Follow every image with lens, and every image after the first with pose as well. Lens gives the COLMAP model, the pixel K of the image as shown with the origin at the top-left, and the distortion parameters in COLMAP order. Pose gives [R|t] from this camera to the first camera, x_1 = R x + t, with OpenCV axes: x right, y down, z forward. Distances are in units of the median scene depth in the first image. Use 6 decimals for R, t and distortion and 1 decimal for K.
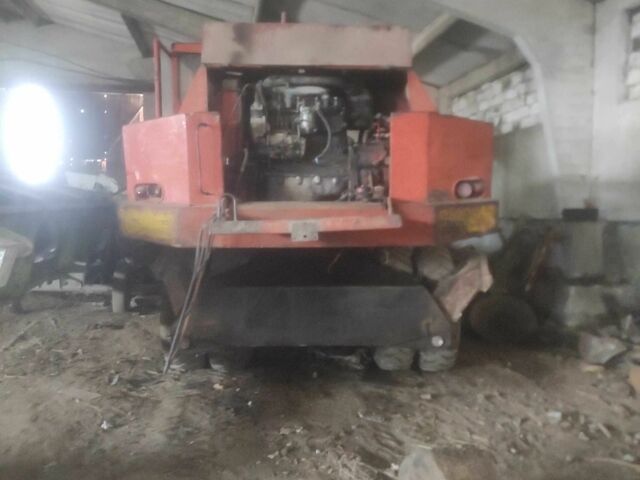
lens RADIAL K [[571.1, 0, 320.0], [0, 571.1, 240.0], [0, 0, 1]] dist [0.004712, 0.000716]
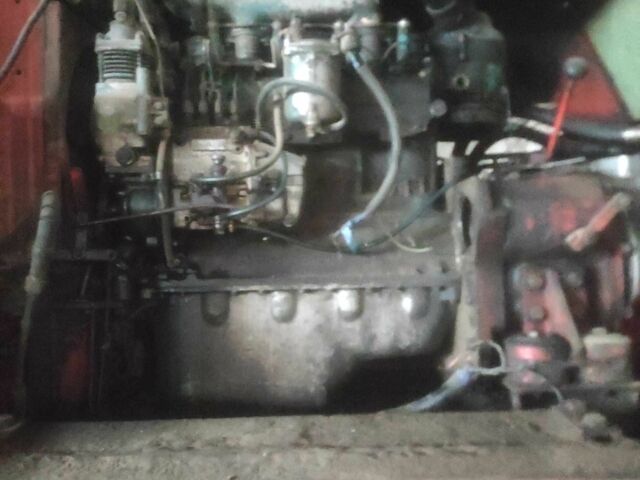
lens RADIAL K [[571.1, 0, 320.0], [0, 571.1, 240.0], [0, 0, 1]] dist [0.004712, 0.000716]
pose [[0.999683, -0.017176, 0.018382, -0.023400], [0.018953, 0.994673, -0.101325, -0.109834], [-0.016544, 0.101641, 0.994684, 0.732592]]
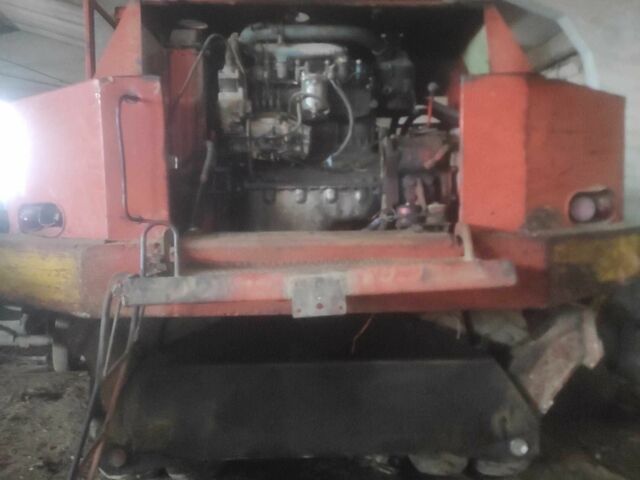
lens RADIAL K [[571.1, 0, 320.0], [0, 571.1, 240.0], [0, 0, 1]] dist [0.004712, 0.000716]
pose [[0.999811, -0.010459, 0.016360, -0.026589], [0.011043, 0.999290, -0.036009, -0.036038], [-0.015972, 0.036182, 0.999218, 0.402621]]
